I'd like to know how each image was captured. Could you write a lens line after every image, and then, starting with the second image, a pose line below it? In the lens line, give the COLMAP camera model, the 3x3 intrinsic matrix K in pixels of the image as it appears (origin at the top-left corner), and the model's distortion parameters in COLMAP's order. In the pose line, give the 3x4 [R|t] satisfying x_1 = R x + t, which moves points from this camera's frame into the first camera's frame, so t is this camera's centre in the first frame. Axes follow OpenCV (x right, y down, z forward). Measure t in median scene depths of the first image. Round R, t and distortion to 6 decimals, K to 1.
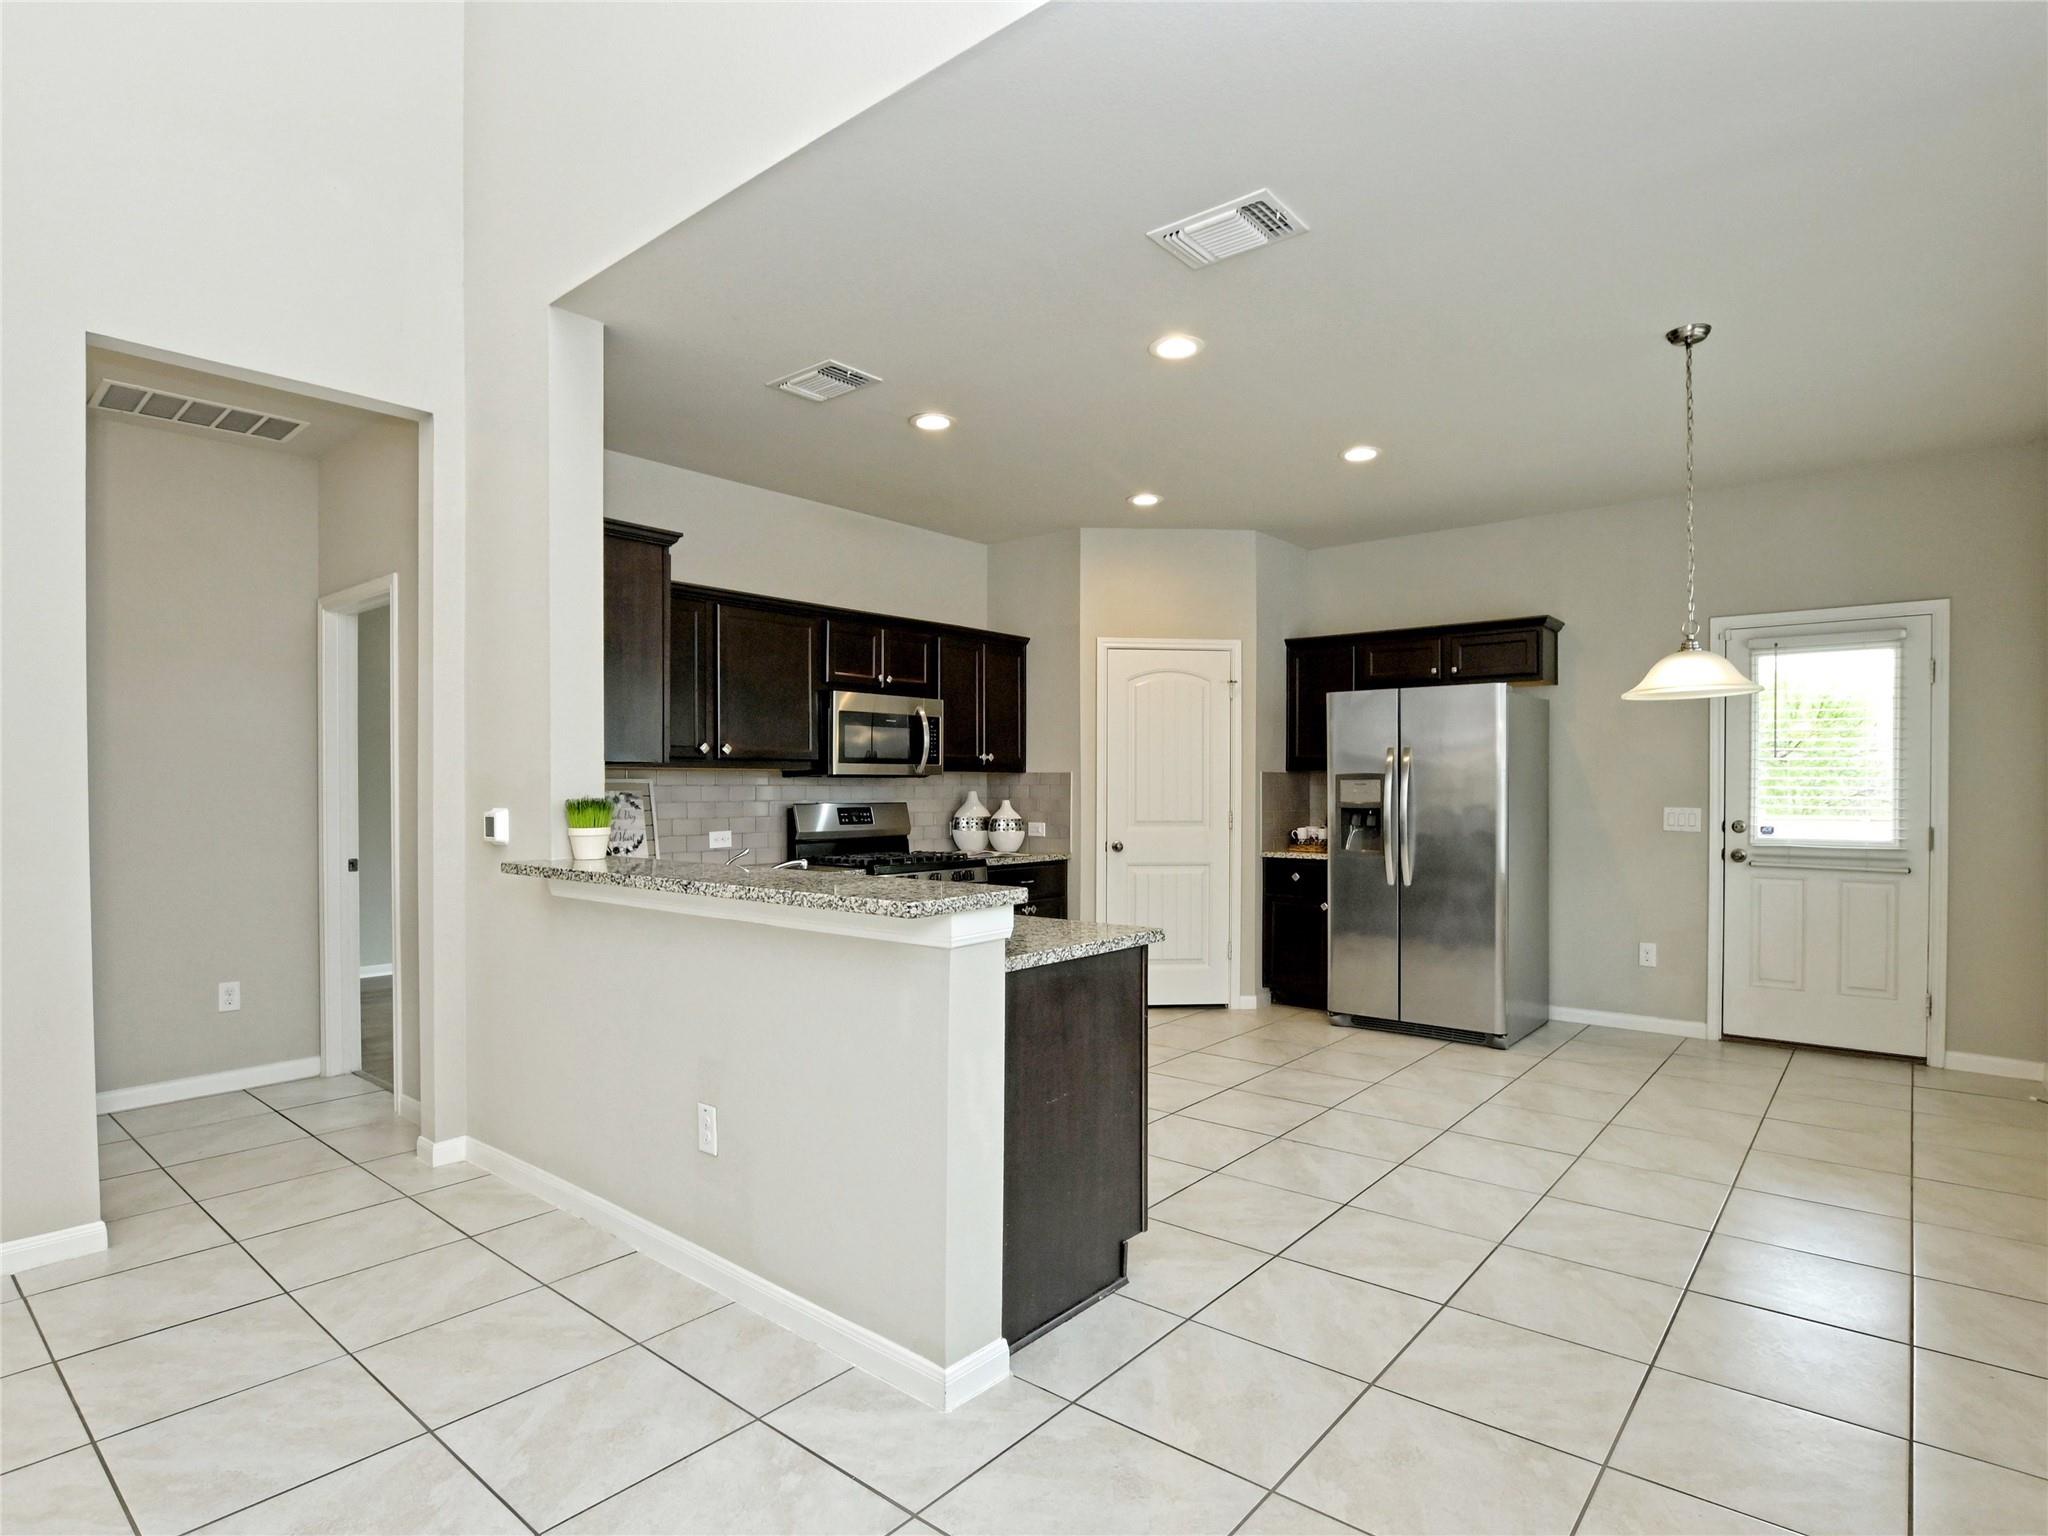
lens RADIAL K [[1077.1, 0, 1031.9], [0, 1077.1, 792.1], [0, 0, 1]] dist [-0.034290, 0.006536]
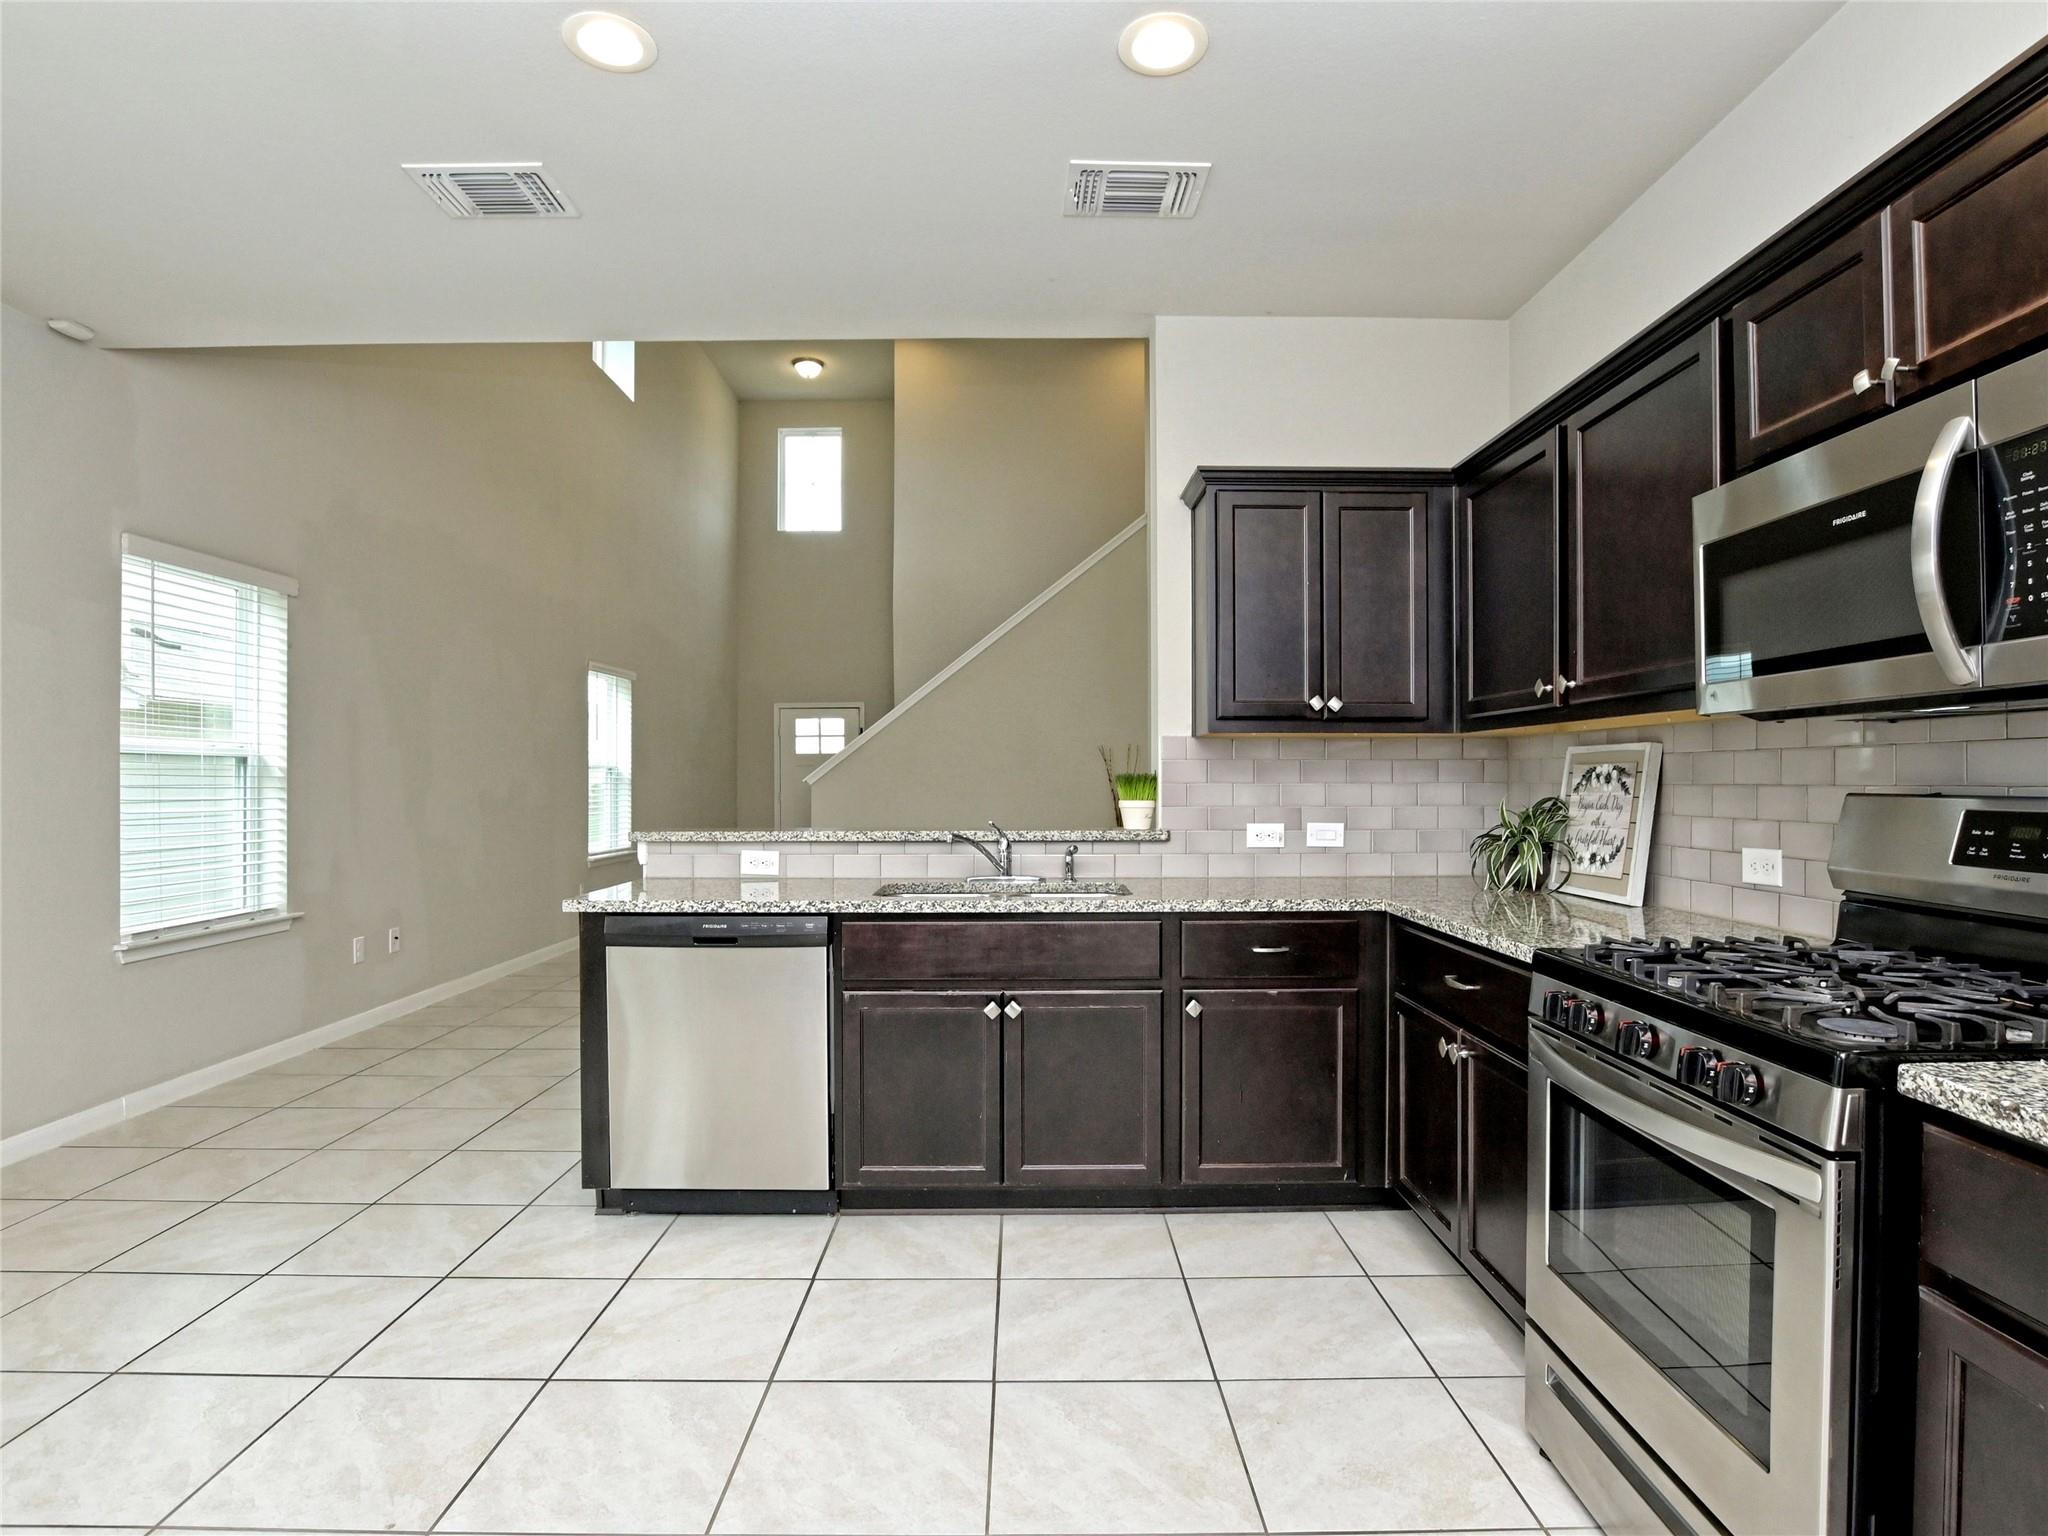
lens RADIAL K [[1077.1, 0, 1027.6], [0, 1077.1, 783.6], [0, 0, 1]] dist [-0.034290, 0.006536]
pose [[-0.765051, 0.005729, -0.643944, 0.235670], [0.000669, 0.999967, 0.008101, 0.004282], [0.643969, 0.005767, -0.765030, 1.103634]]
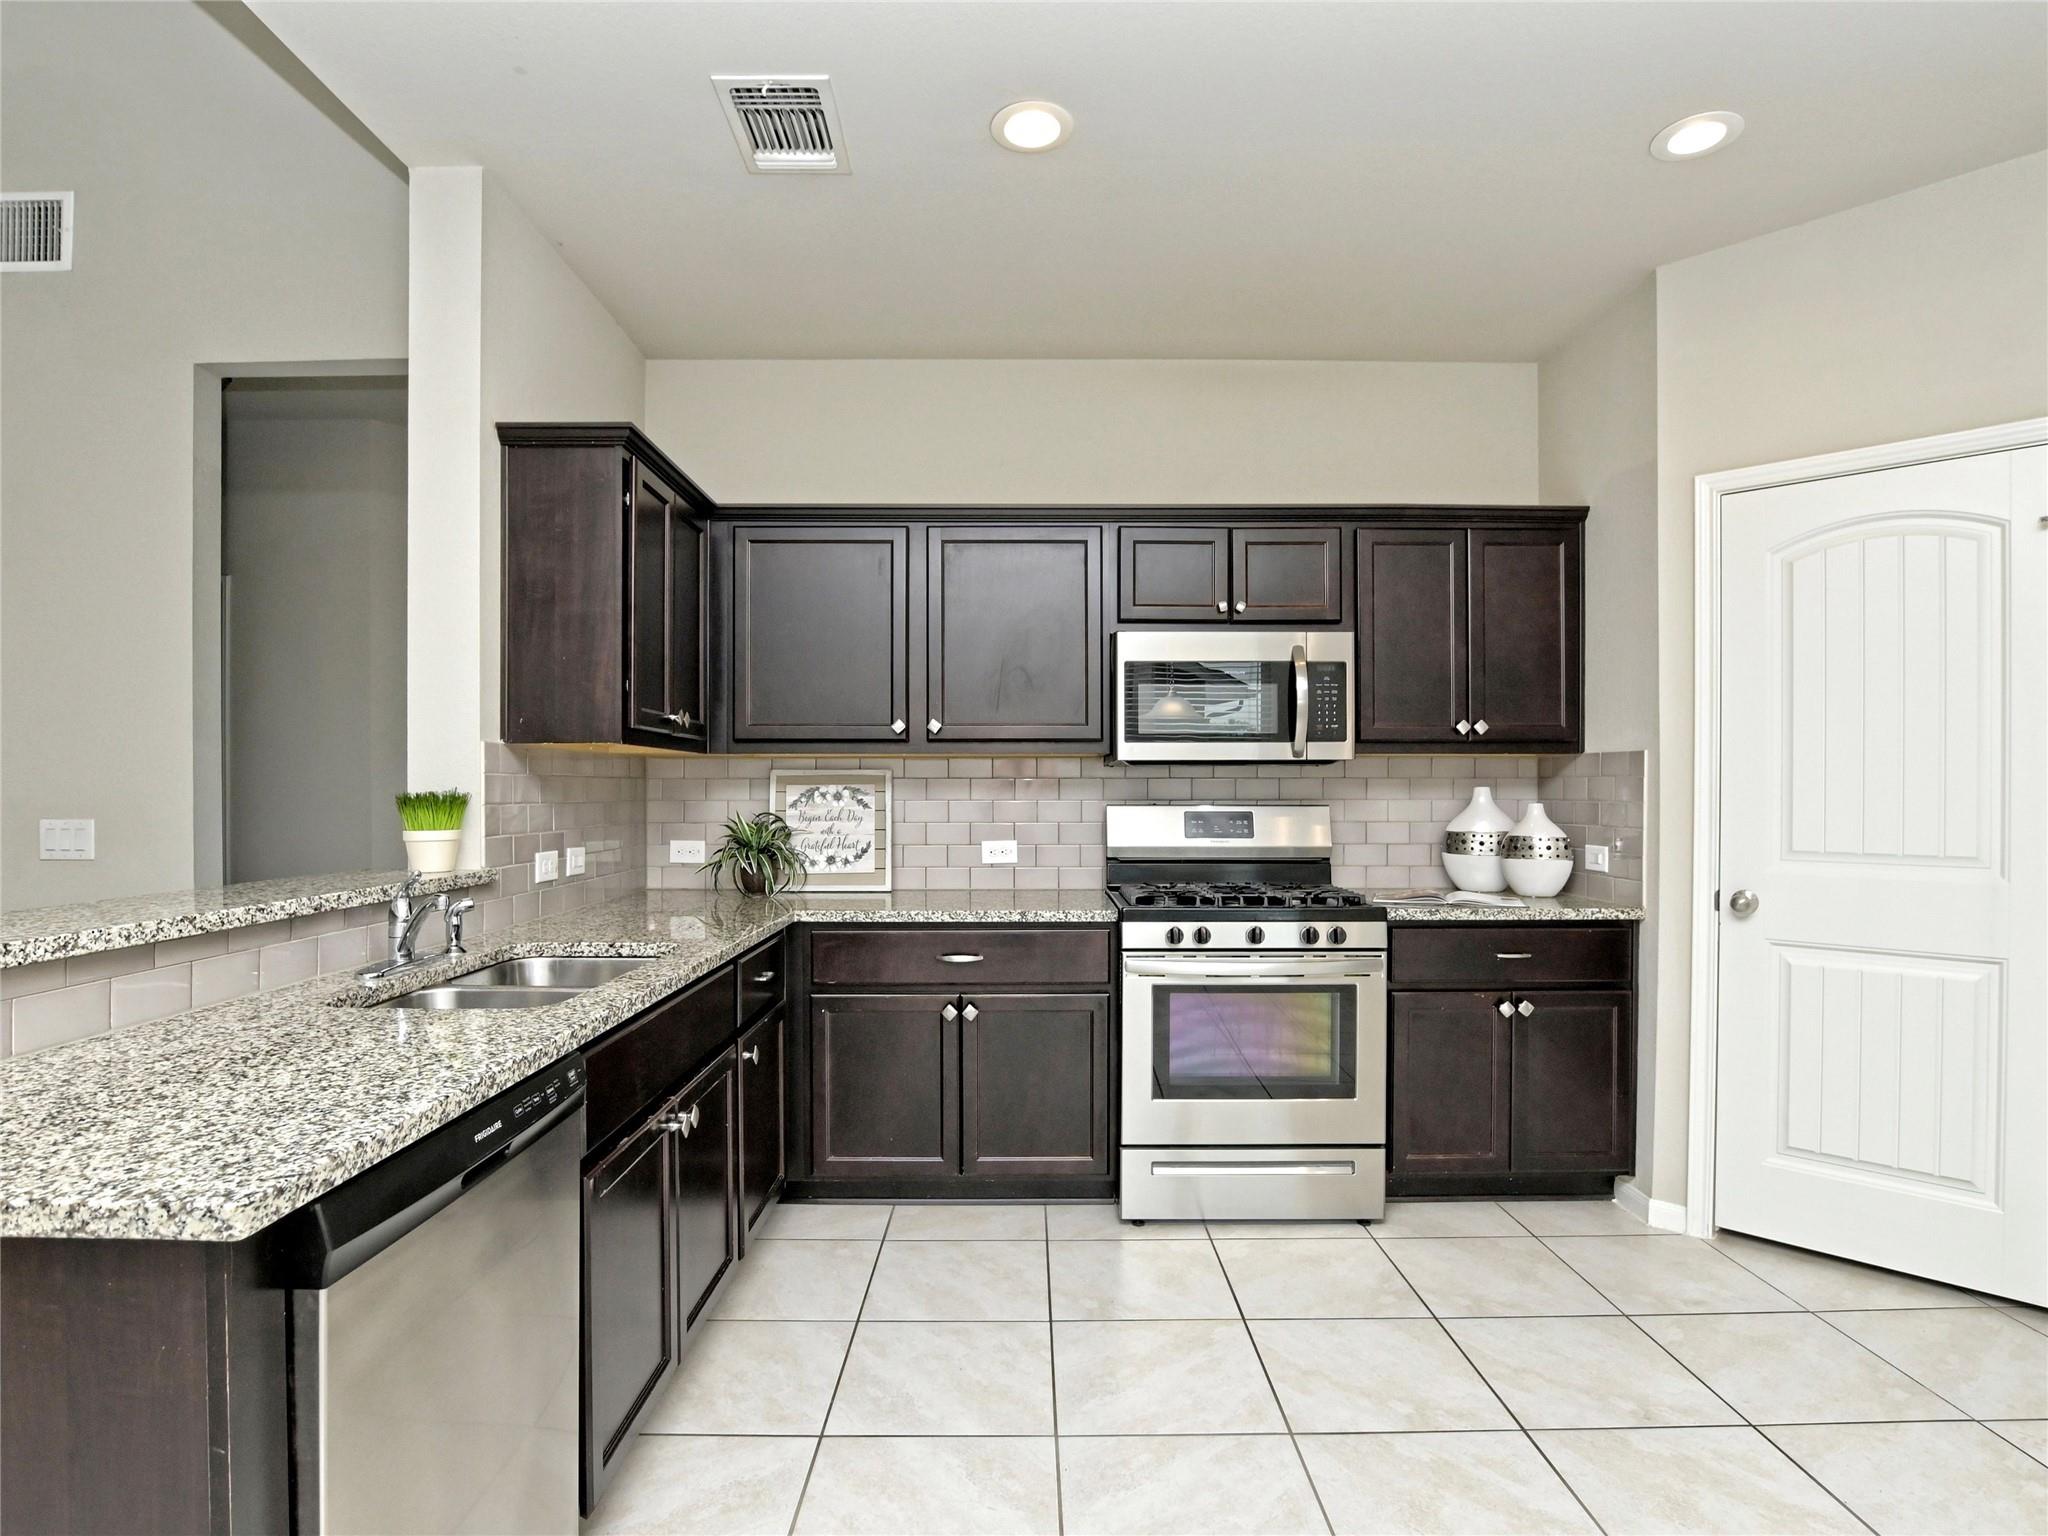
lens RADIAL K [[1077.1, 0, 1025.6], [0, 1077.1, 786.9], [0, 0, 1]] dist [-0.034290, 0.006536]
pose [[0.642177, -0.000624, -0.766556, 0.273771], [-0.003323, 0.999988, -0.003598, 0.002228], [0.766549, 0.004857, 0.642167, 0.522612]]
